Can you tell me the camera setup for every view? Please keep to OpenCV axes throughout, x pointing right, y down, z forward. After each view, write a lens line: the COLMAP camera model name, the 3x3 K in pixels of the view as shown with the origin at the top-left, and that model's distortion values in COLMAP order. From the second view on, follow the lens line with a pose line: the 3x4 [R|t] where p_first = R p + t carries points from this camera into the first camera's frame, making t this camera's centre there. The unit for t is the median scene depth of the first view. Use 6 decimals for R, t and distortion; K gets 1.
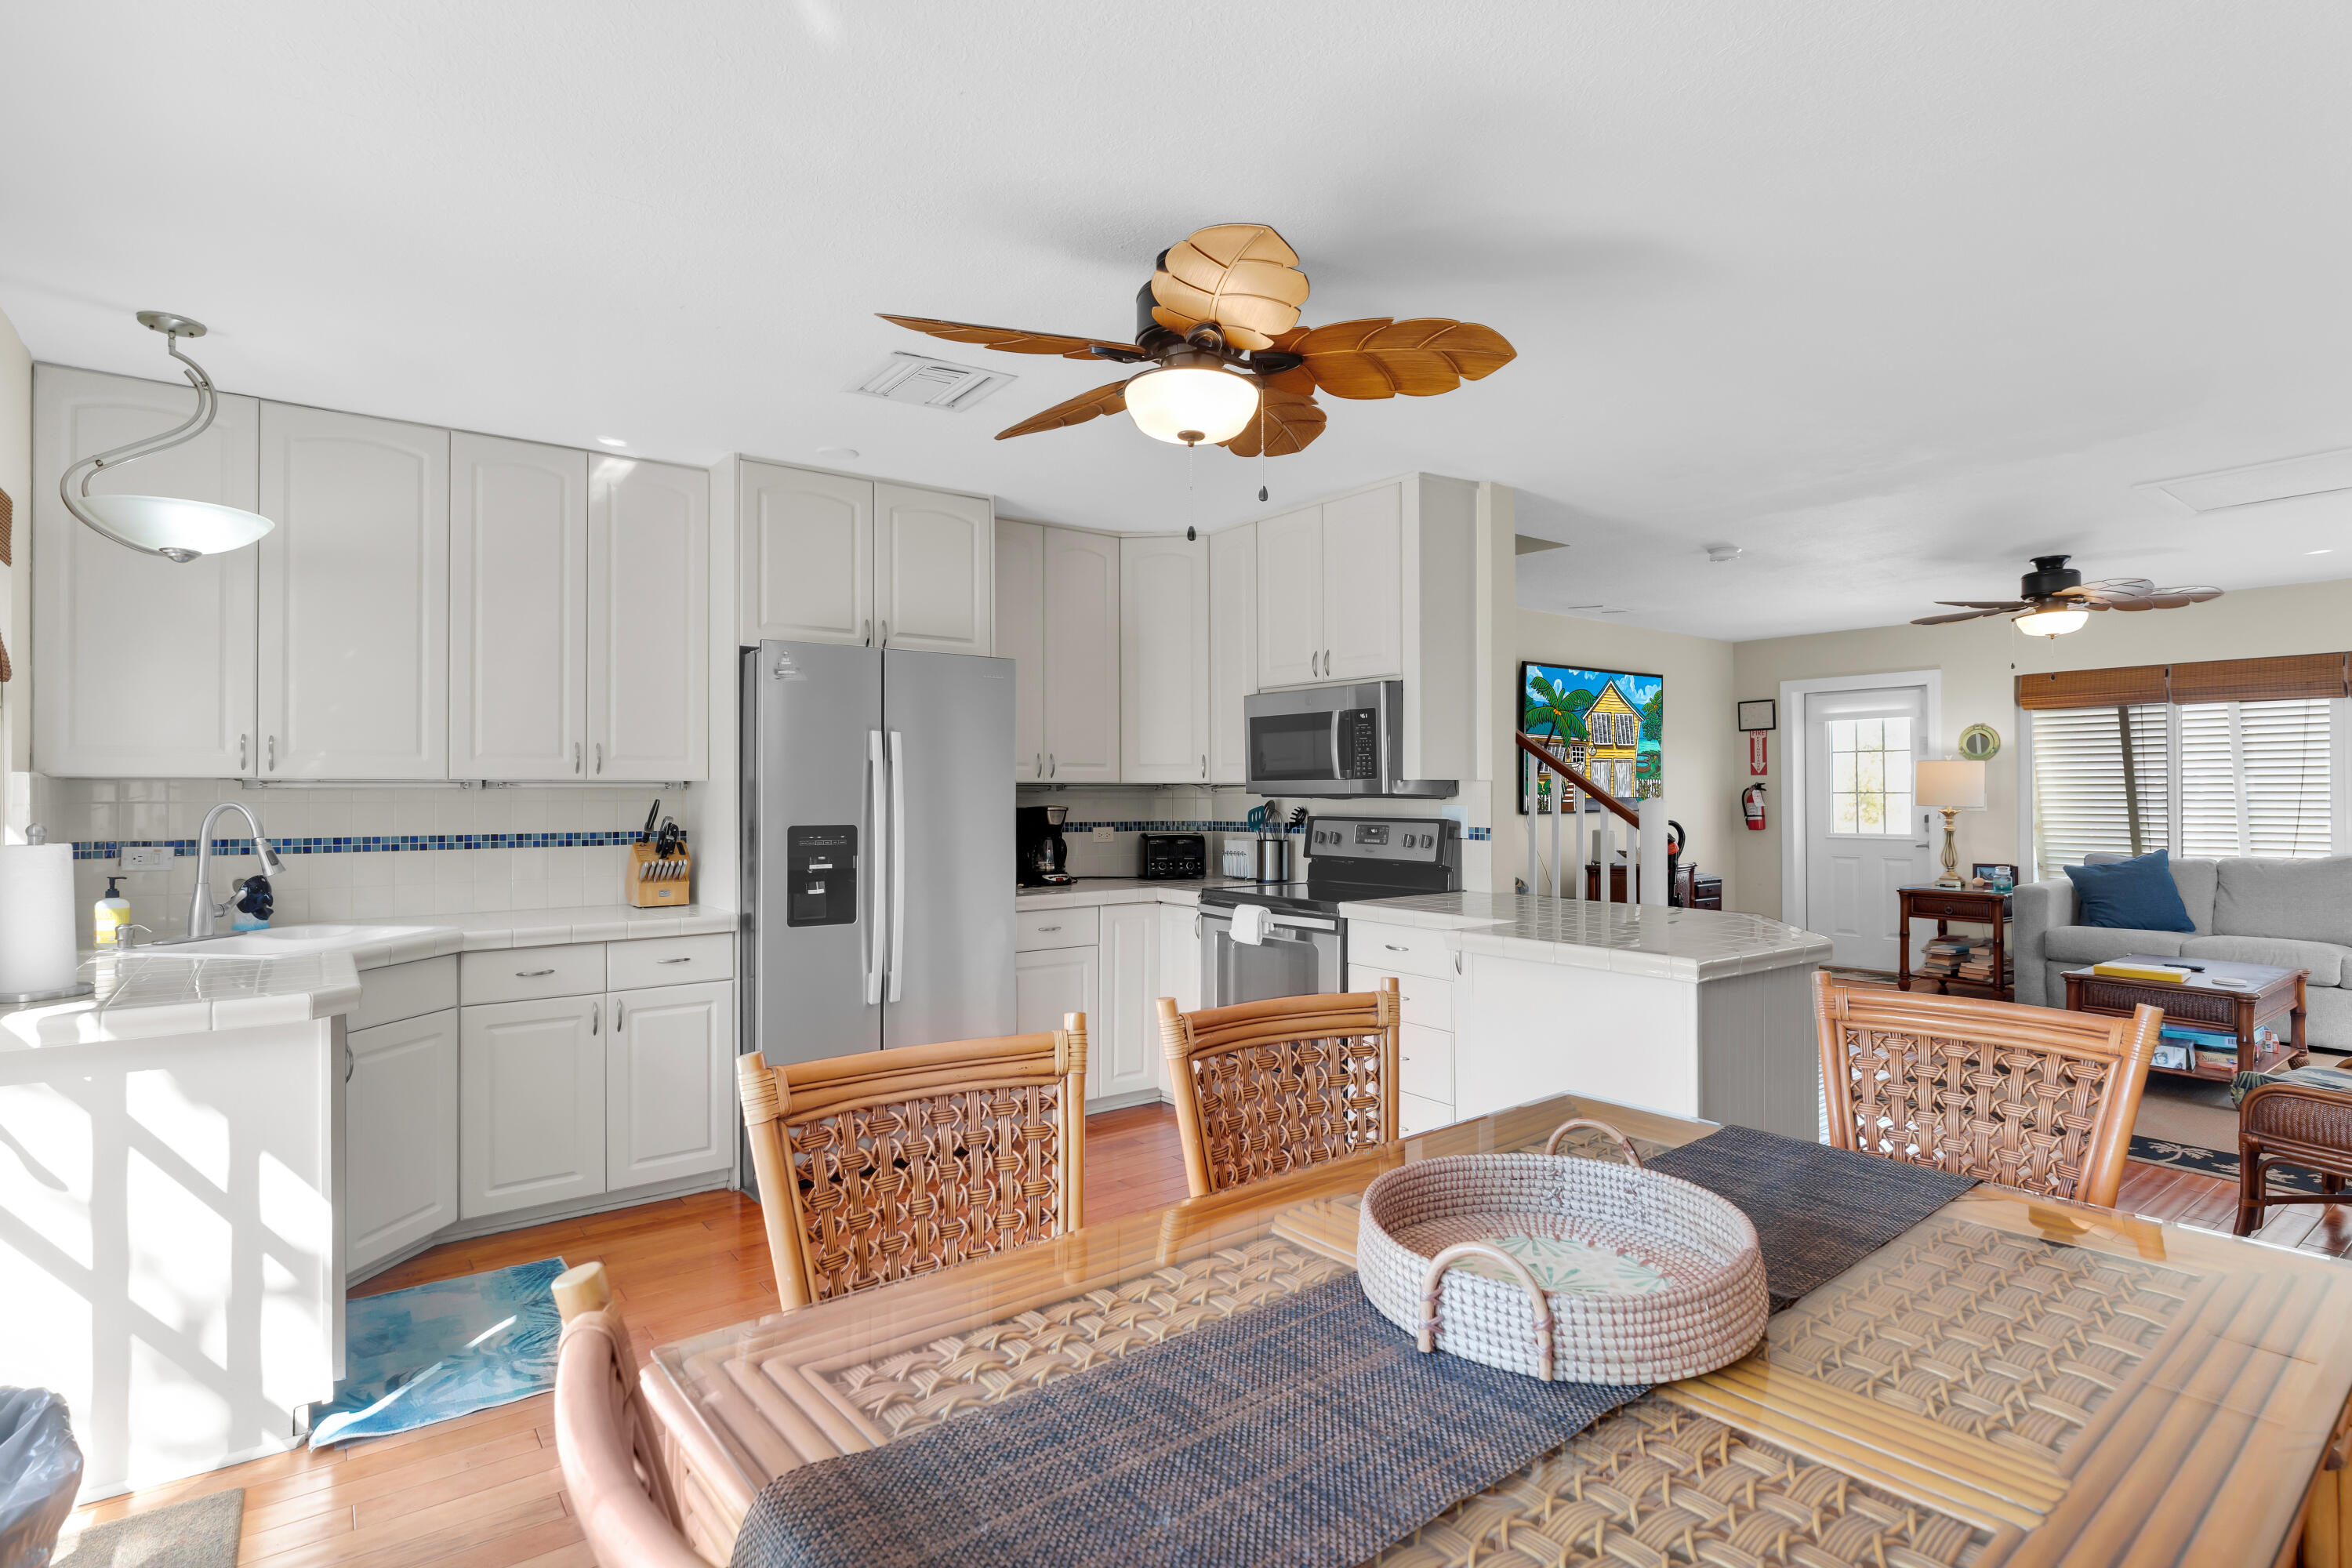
lens RADIAL K [[1169.9, 0, 1176.0], [0, 1169.9, 784.0], [0, 0, 1]] dist [0.002648, 0.000109]
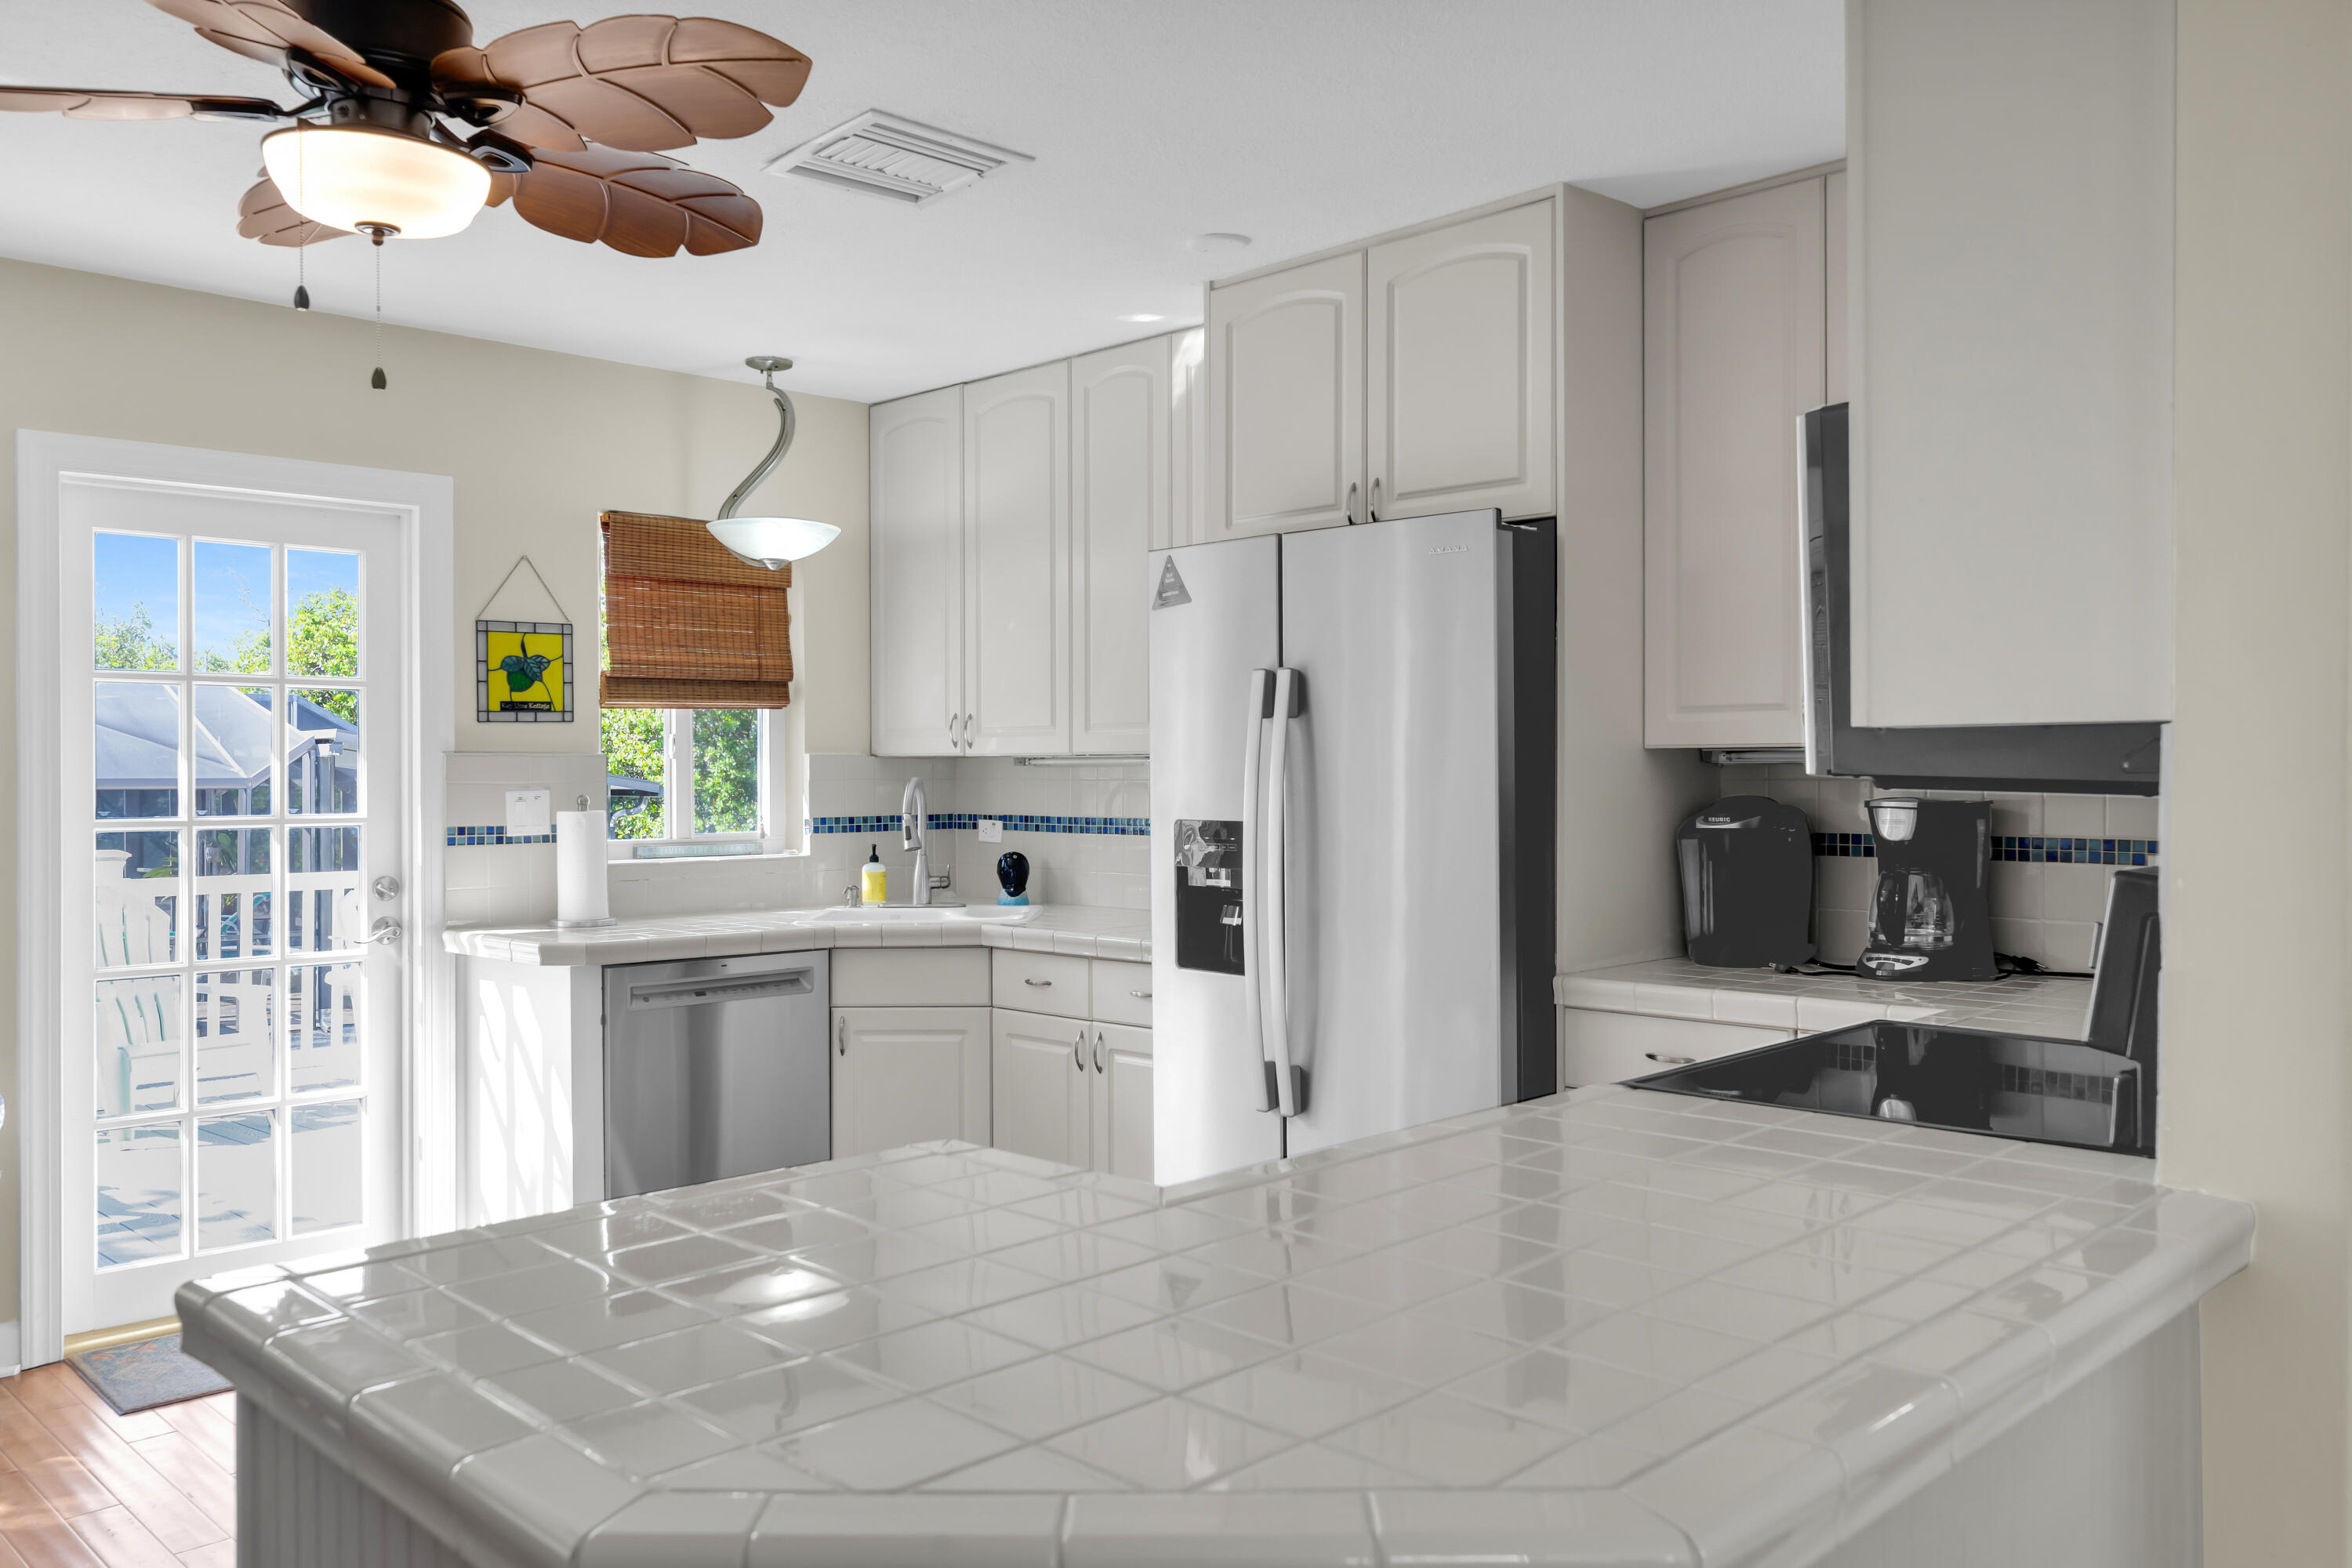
lens RADIAL K [[1784.6, 0, 1176.0], [0, 1784.6, 784.0], [0, 0, 1]] dist [0.004885, 0.000320]
pose [[0.123110, 0.009978, -0.992343, 0.774862], [0.011009, 0.999874, 0.011419, 0.003679], [0.992332, -0.012330, 0.122985, 0.974153]]
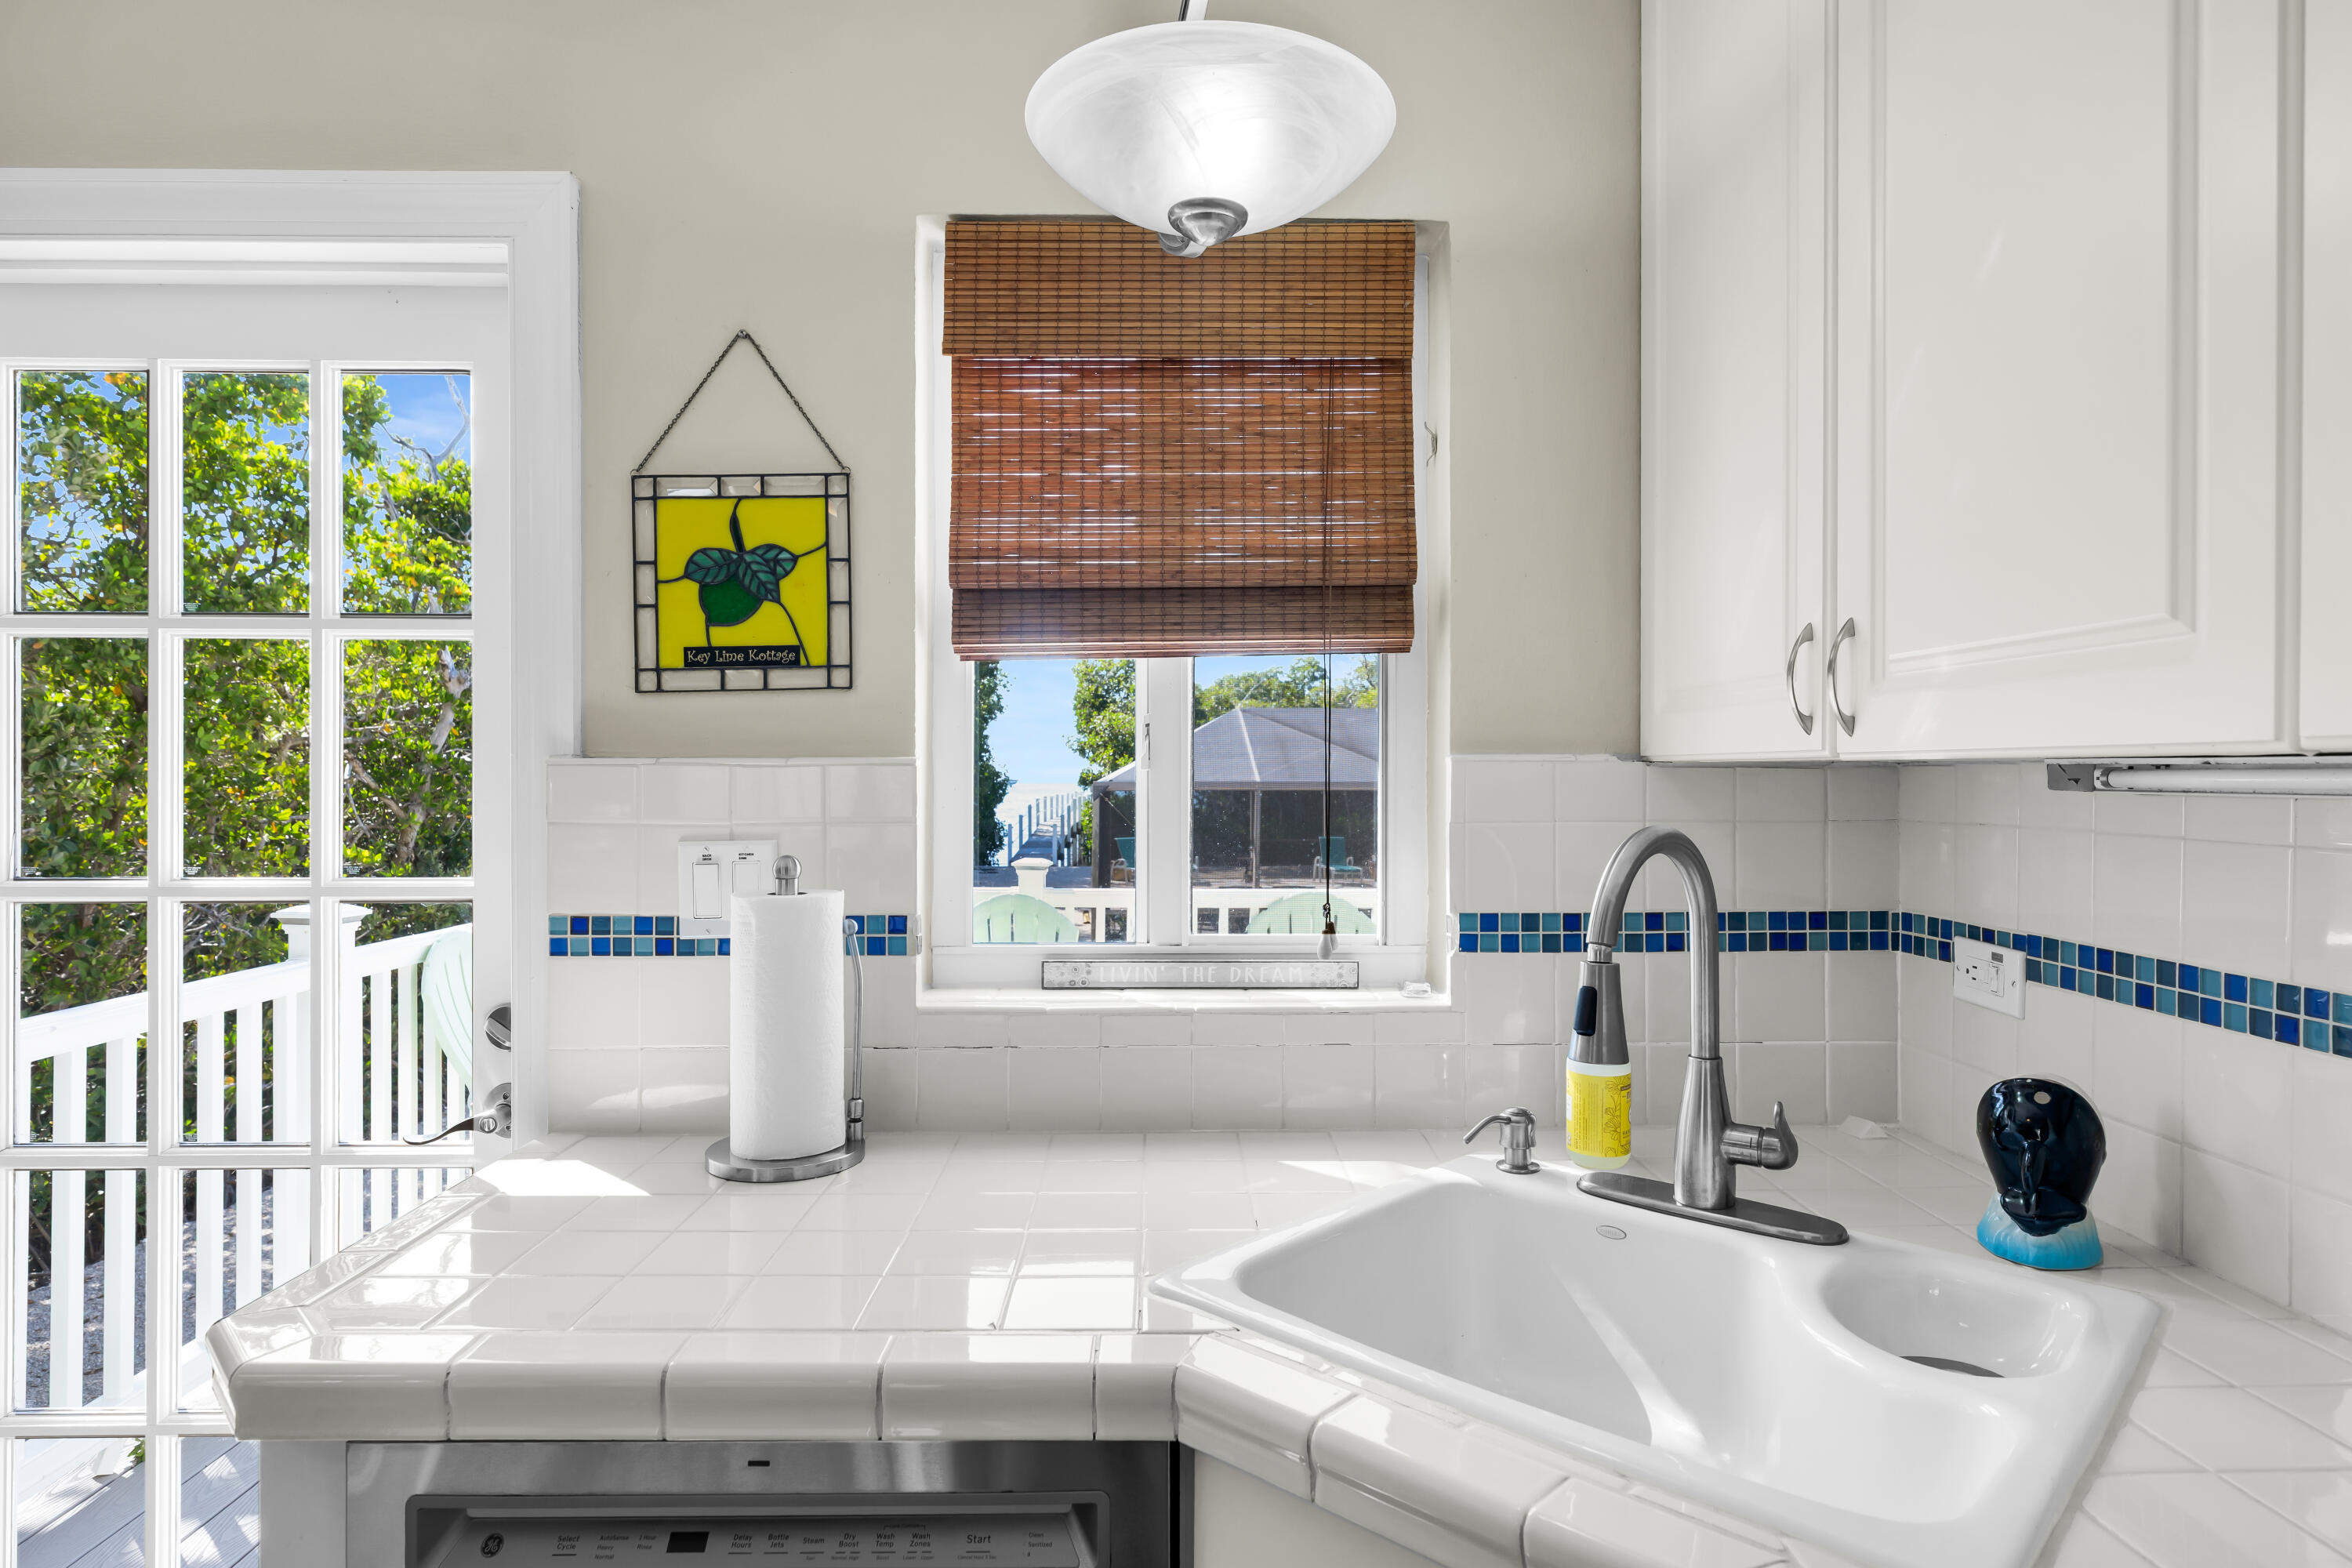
lens RADIAL K [[1311.8, 0, 1176.0], [0, 1311.8, 784.0], [0, 0, 1]] dist [0.005011, 0.001650]
pose [[-0.603093, 0.010316, -0.797604, -0.389379], [0.008768, 0.999942, 0.006303, -0.002384], [0.797622, -0.003192, -0.603149, 1.053233]]
